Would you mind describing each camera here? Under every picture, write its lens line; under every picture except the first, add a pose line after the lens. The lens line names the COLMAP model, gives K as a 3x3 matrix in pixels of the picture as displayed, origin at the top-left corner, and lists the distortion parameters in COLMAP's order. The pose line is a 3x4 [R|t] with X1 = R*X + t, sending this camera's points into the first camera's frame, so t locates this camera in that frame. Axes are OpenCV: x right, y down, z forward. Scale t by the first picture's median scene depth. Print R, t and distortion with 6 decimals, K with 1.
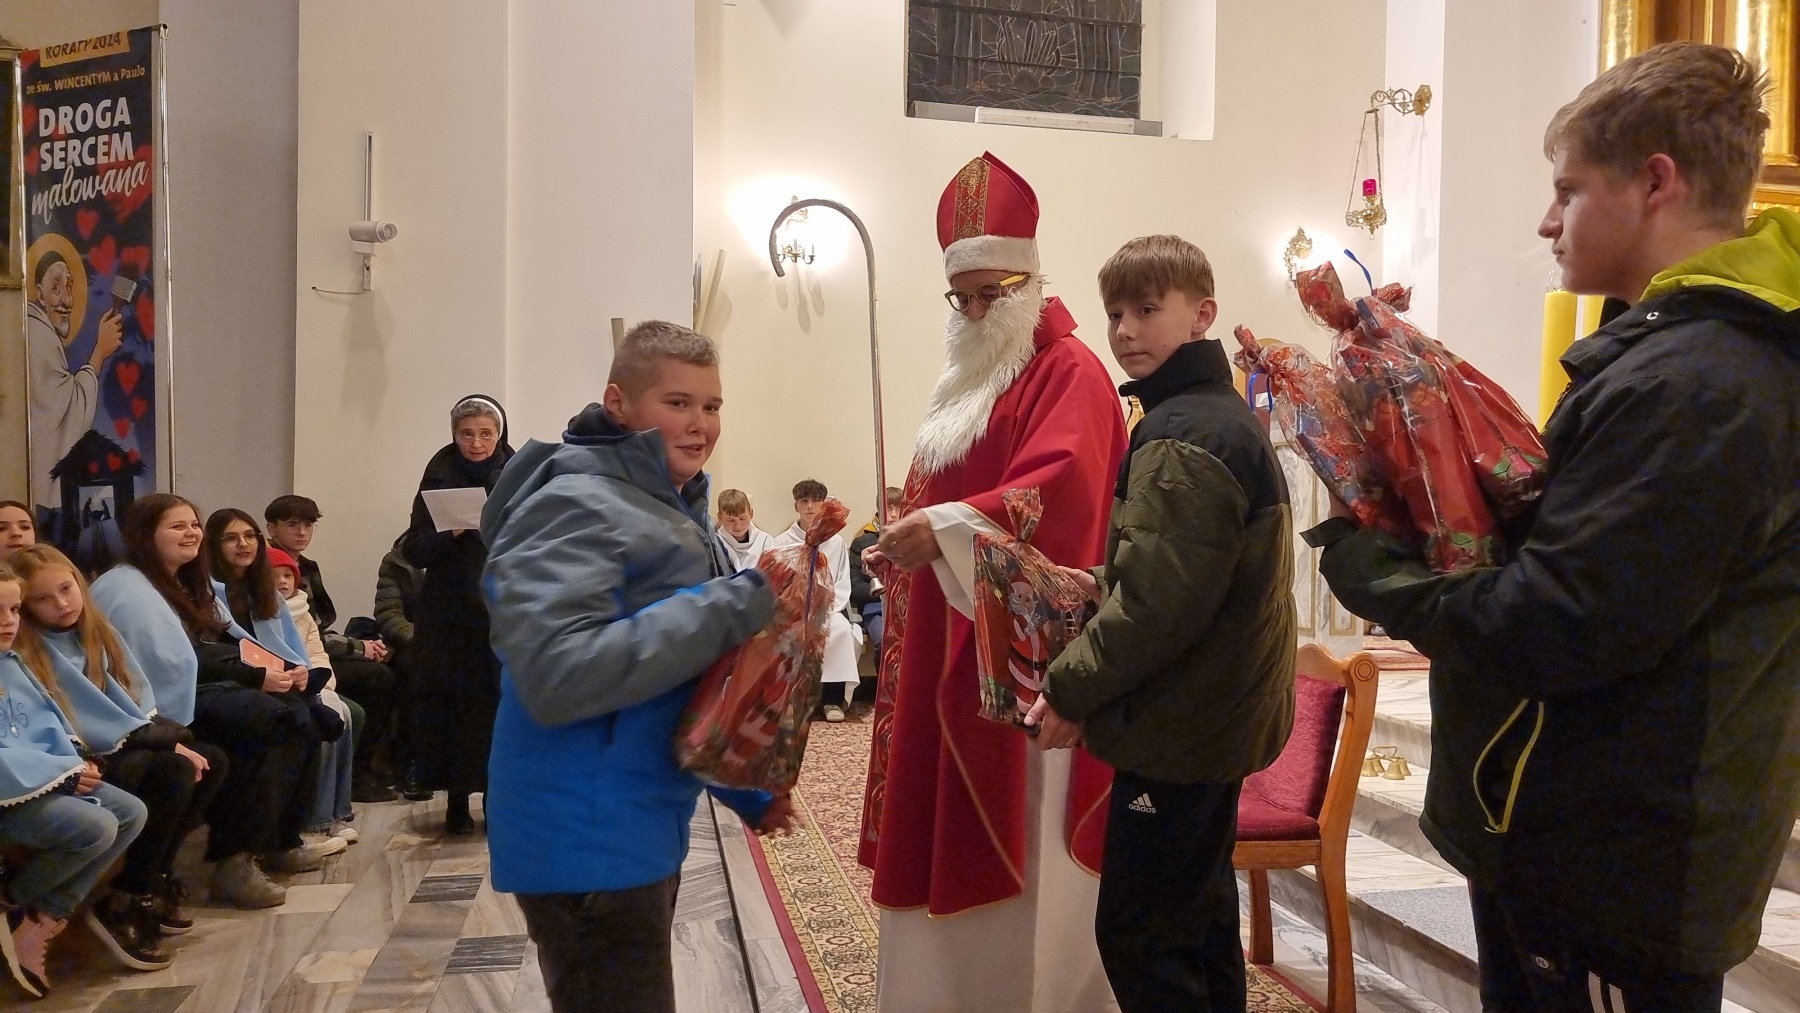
lens RADIAL K [[1267.0, 0, 914.4], [0, 1267.0, 508.8], [0, 0, 1]] dist [0.079166, -0.073192]
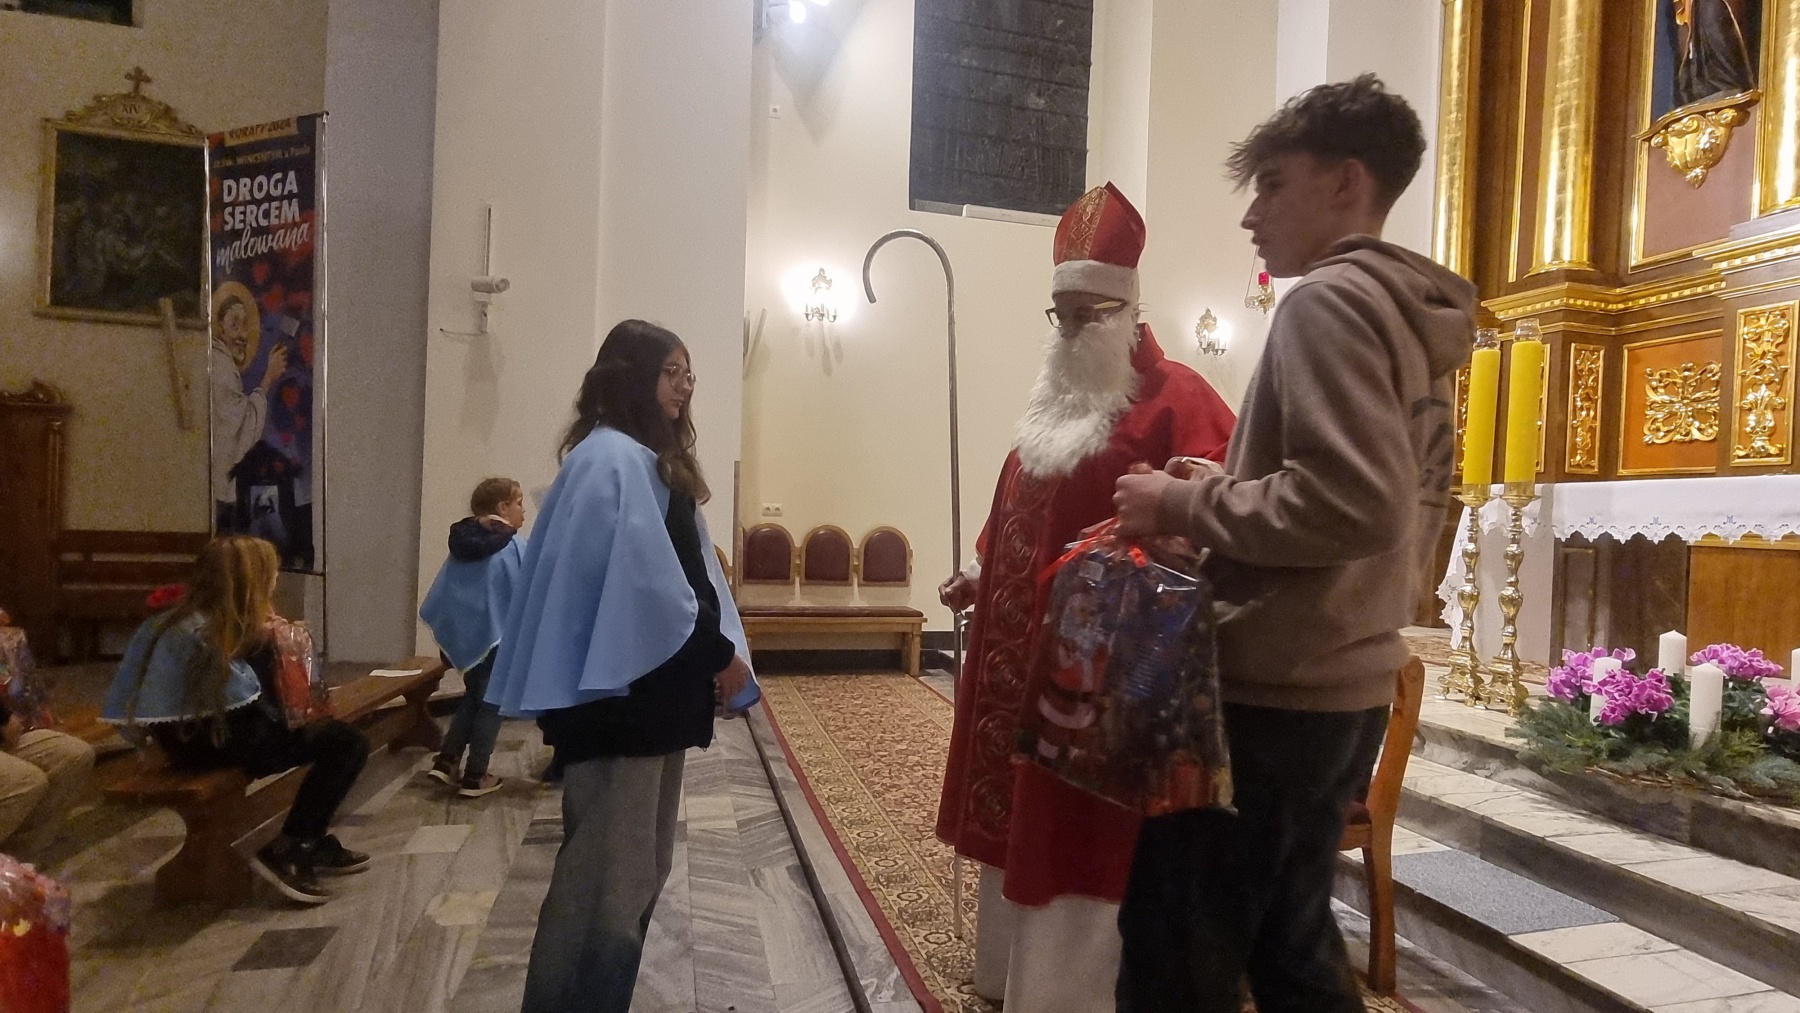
lens RADIAL K [[920.9, 0, 891.0], [0, 920.9, 525.2], [0, 0, 1]] dist [-0.009281, 0.003728]
pose [[0.999322, 0.021393, 0.029966, -0.058340], [-0.021569, 0.999752, 0.005553, 0.002708], [-0.029840, -0.006196, 0.999535, 0.103899]]
